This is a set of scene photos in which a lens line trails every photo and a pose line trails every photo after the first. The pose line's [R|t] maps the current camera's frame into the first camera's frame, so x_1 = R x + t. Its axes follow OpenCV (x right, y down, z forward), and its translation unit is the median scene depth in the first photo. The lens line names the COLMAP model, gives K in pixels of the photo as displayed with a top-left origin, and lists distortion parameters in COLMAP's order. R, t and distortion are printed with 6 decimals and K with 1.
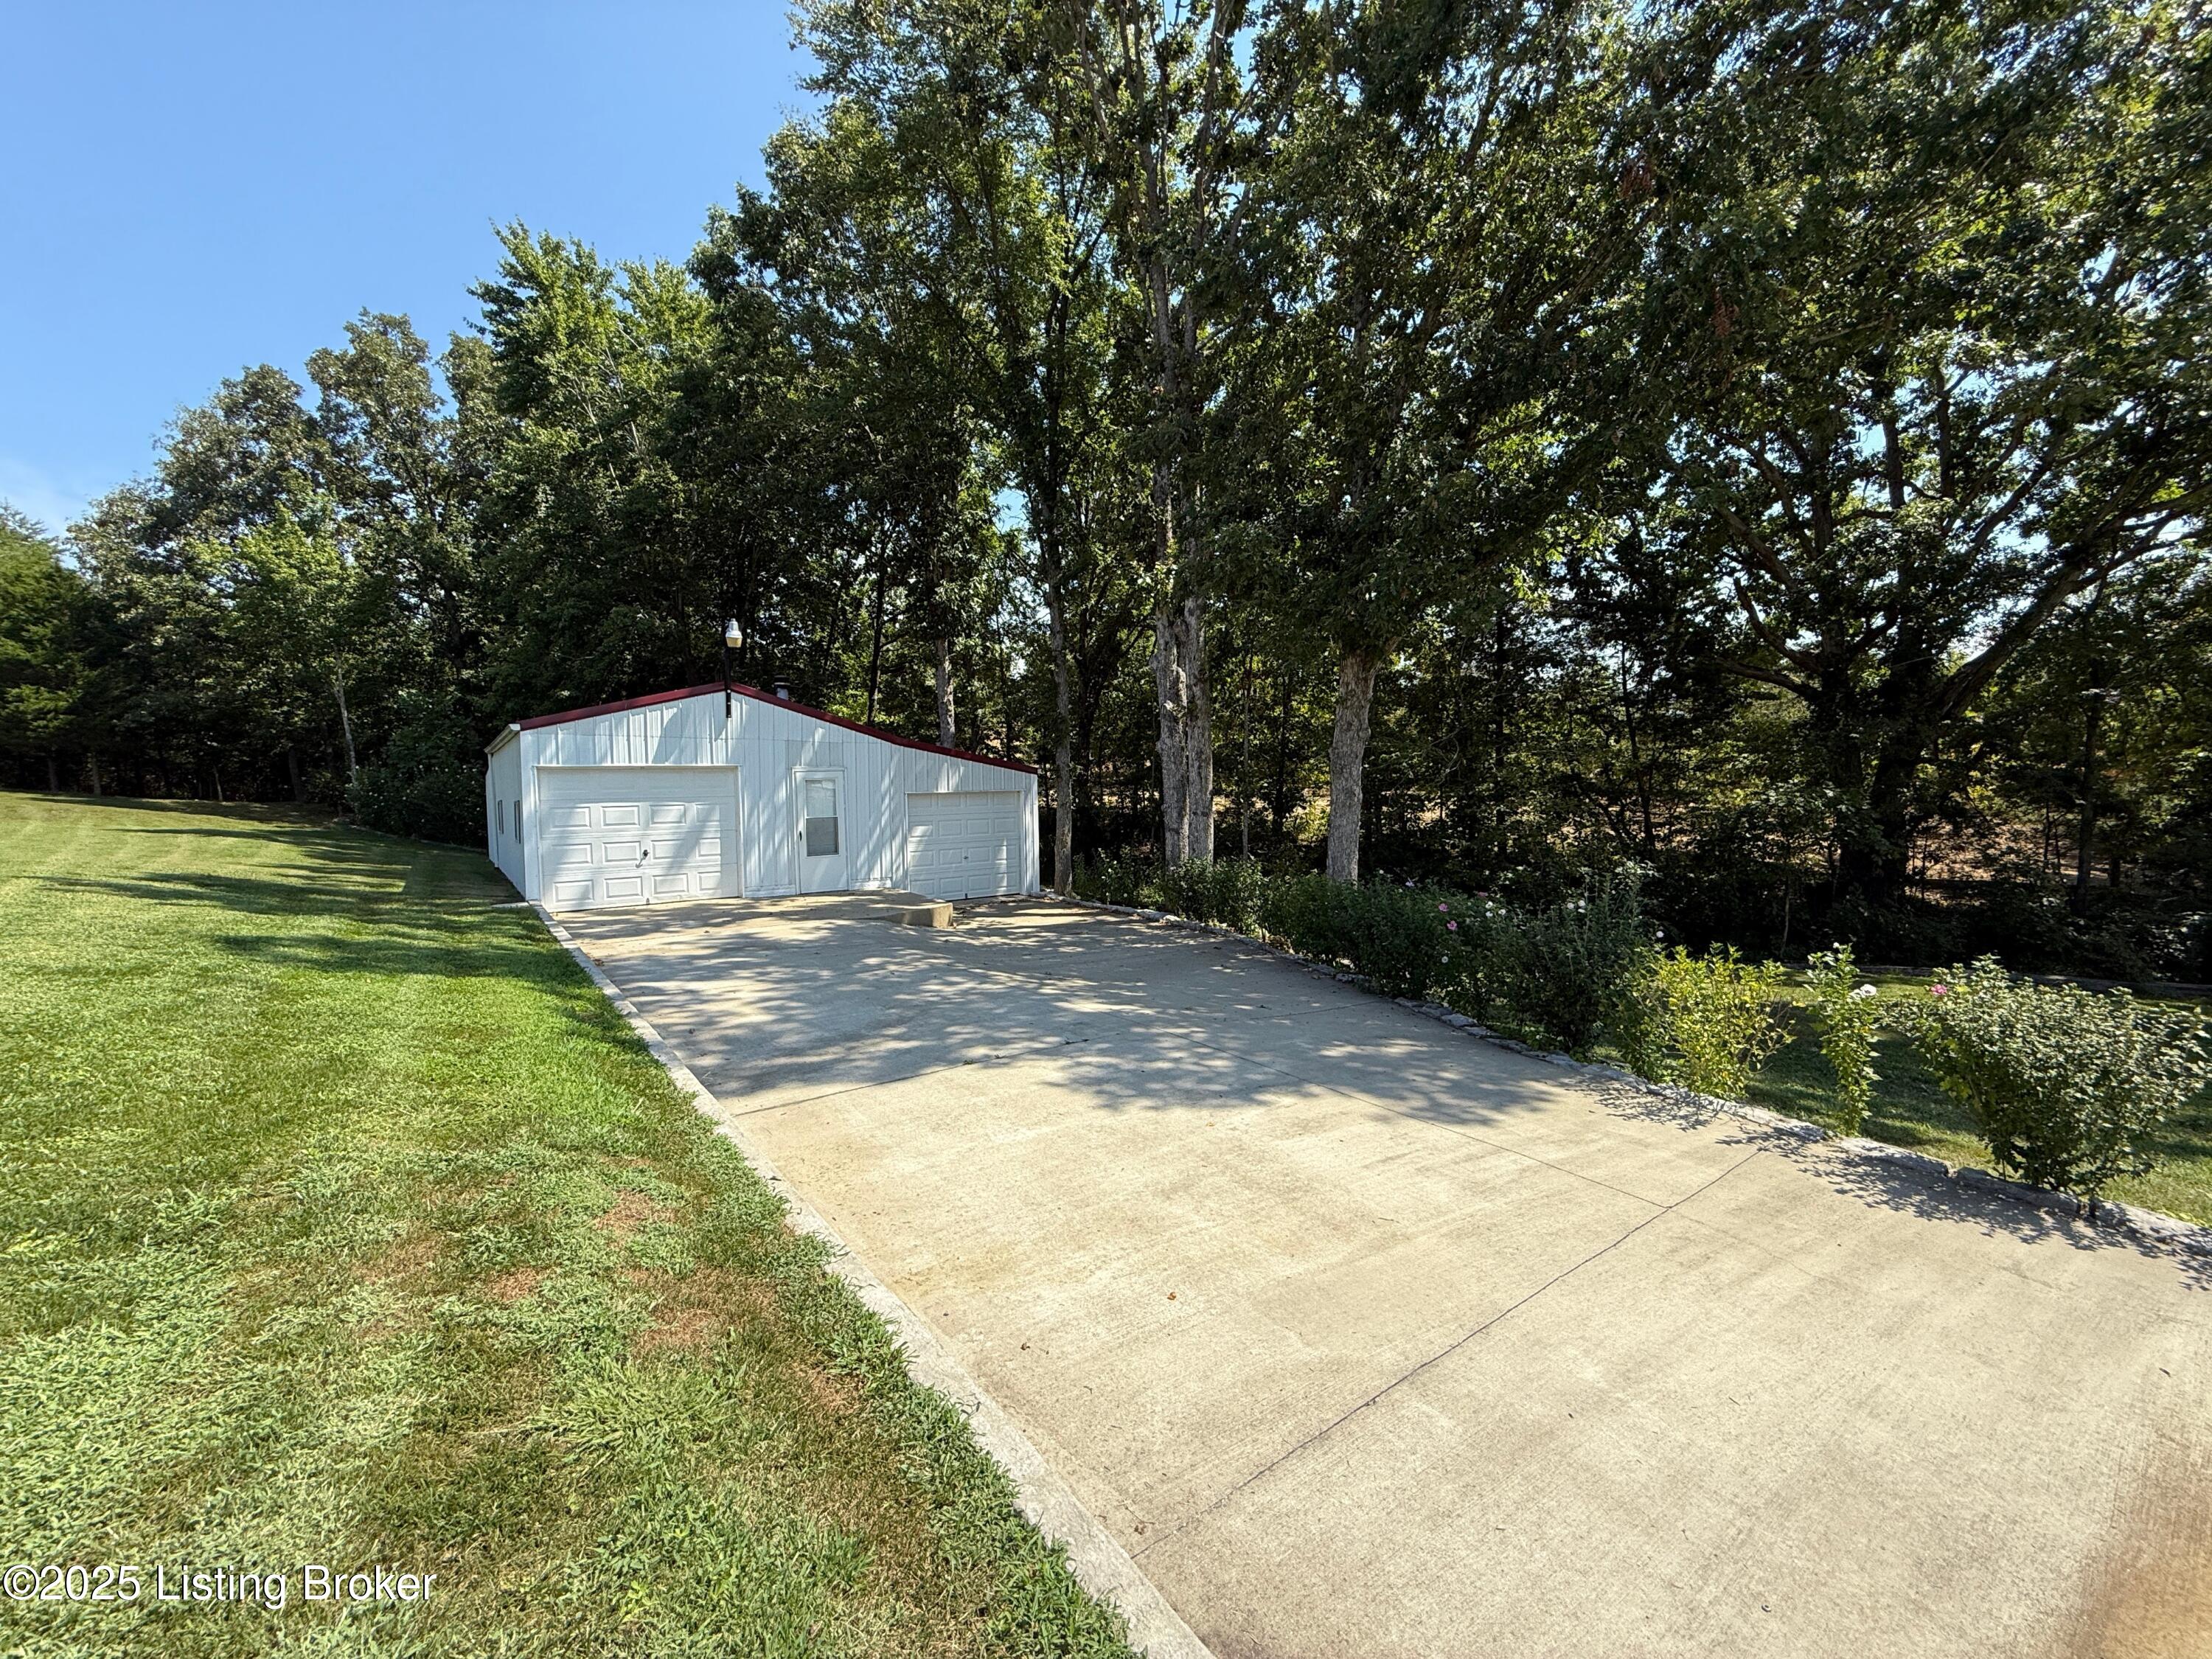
lens RADIAL K [[886.2, 0, 1096.2], [0, 886.2, 830.1], [0, 0, 1]] dist [-0.002506, 0.005260]
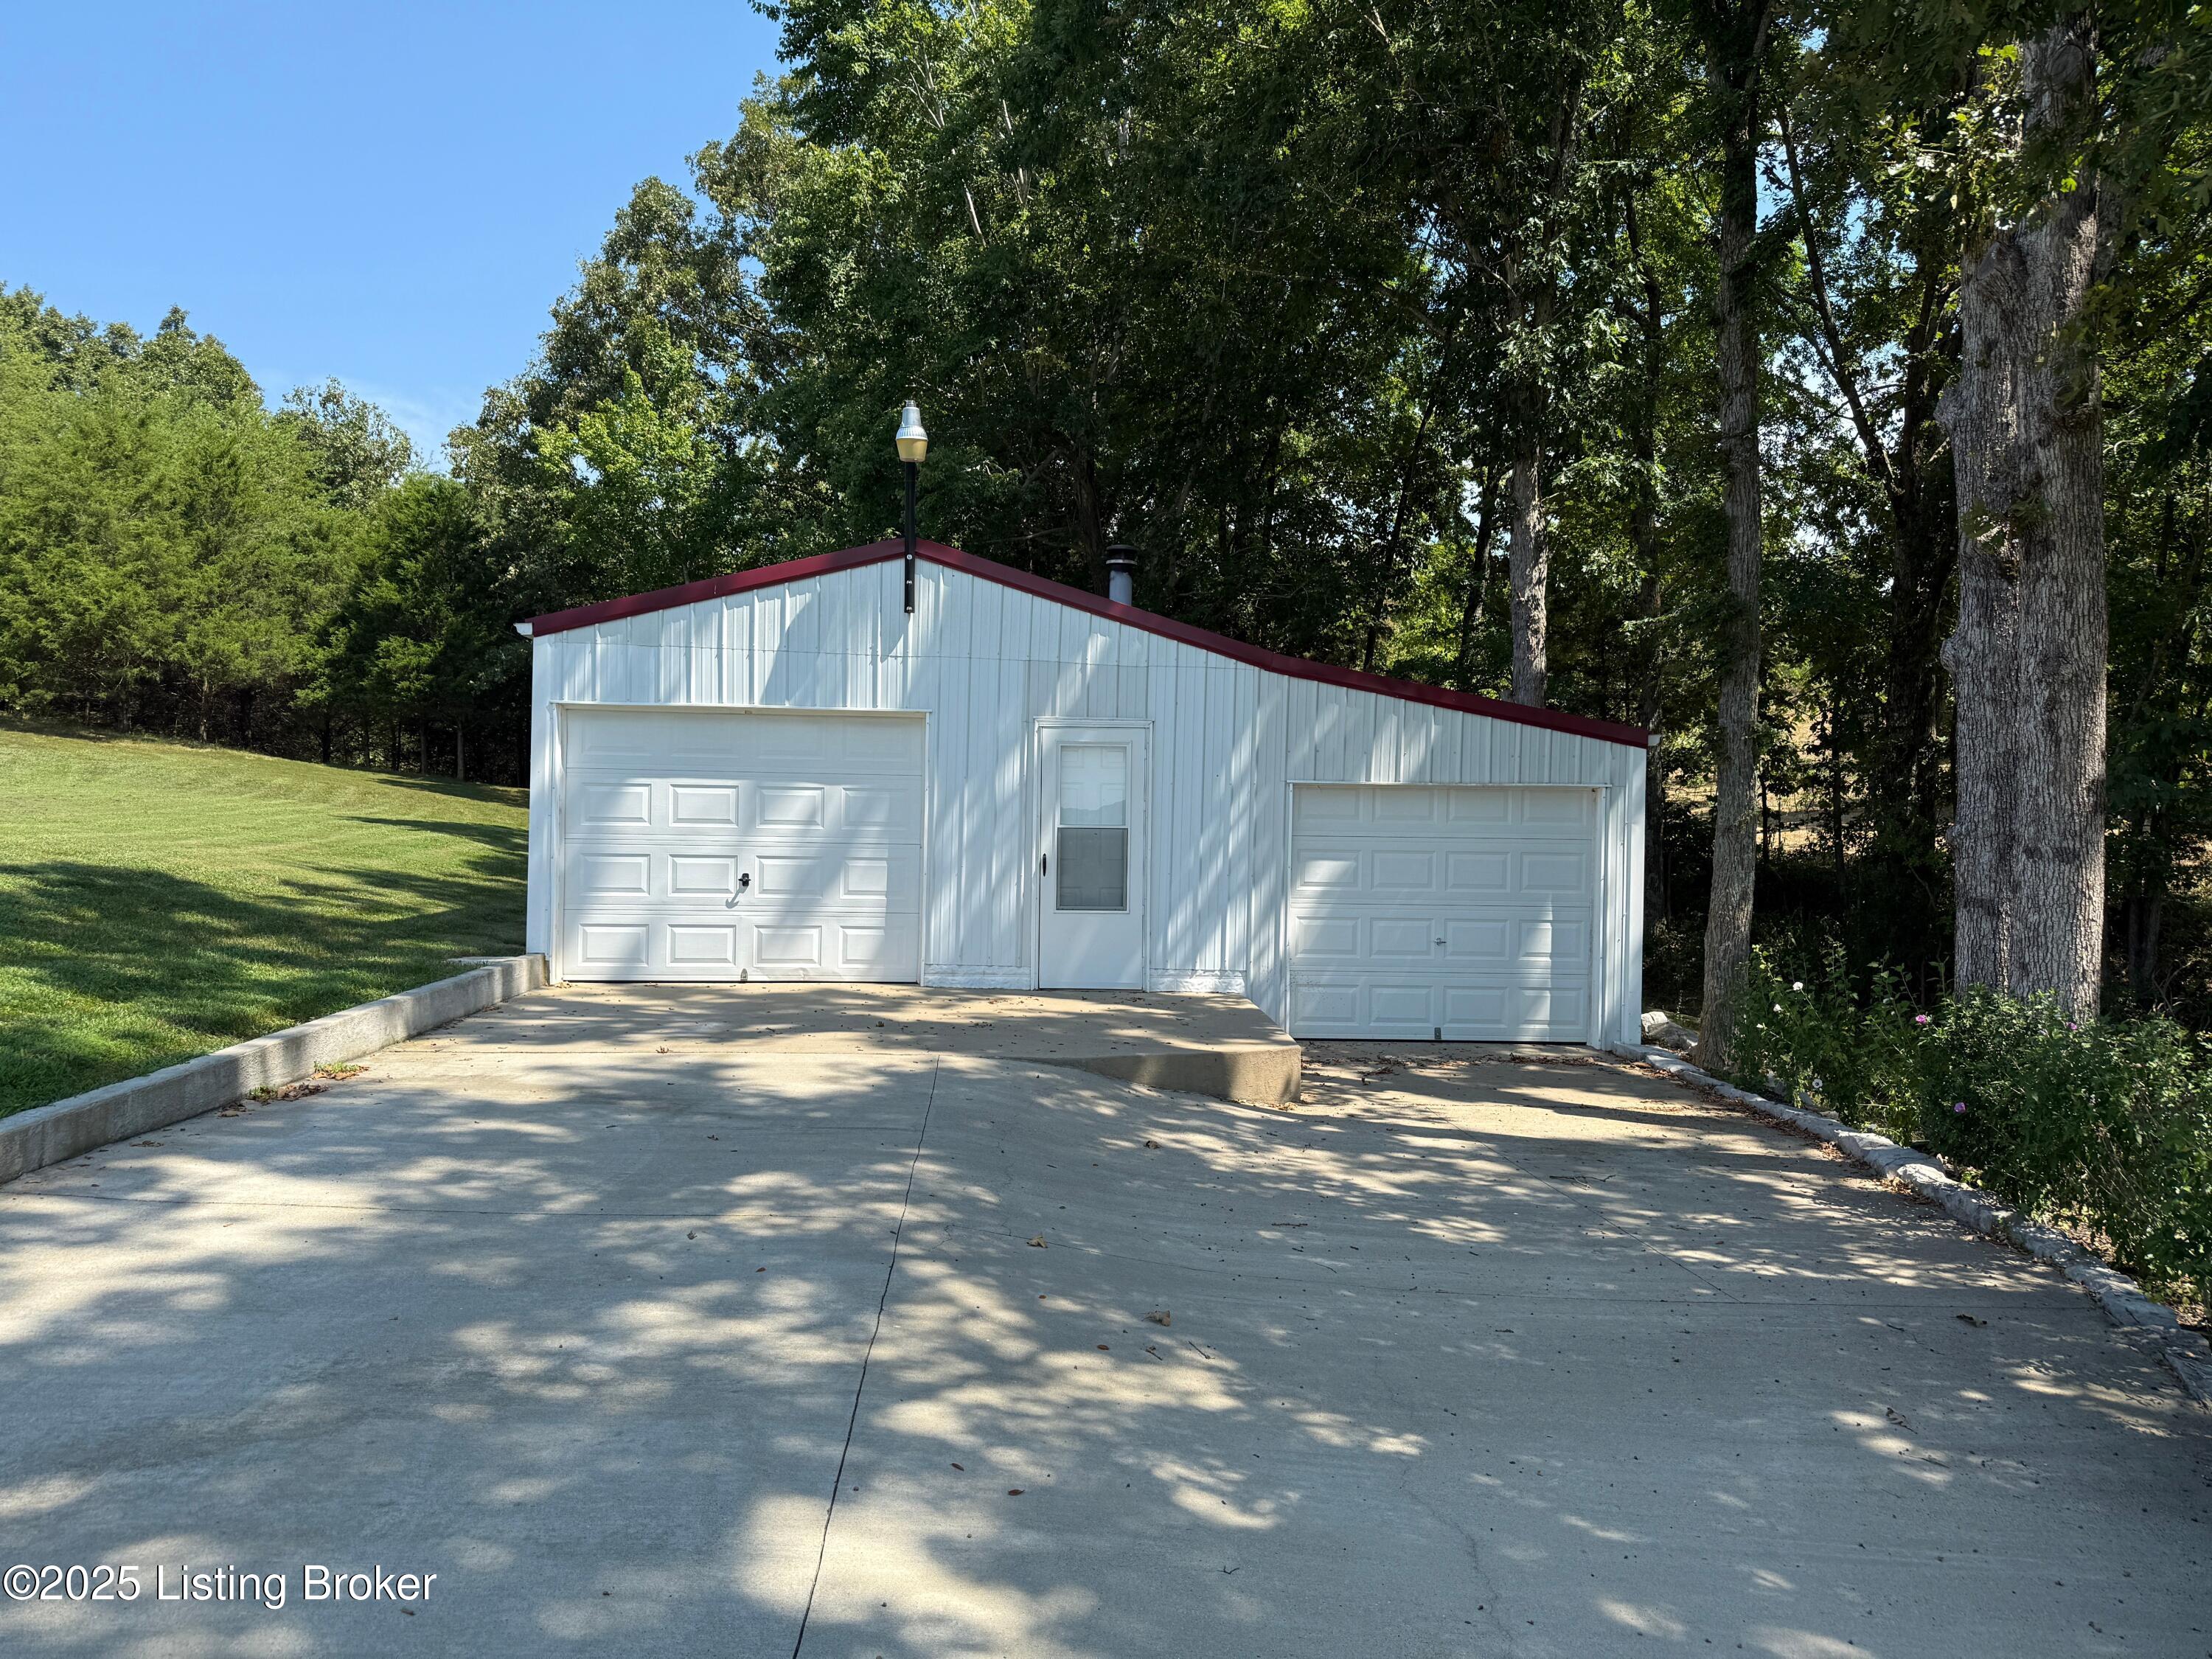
lens RADIAL K [[1523.8, 0, 1111.8], [0, 1523.8, 856.4], [0, 0, 1]] dist [0.118848, -0.168411]
pose [[0.837787, 0.045840, -0.544069, 0.131011], [-0.059508, 0.998199, -0.007531, 0.005981], [0.542745, 0.038686, 0.839006, 0.338769]]
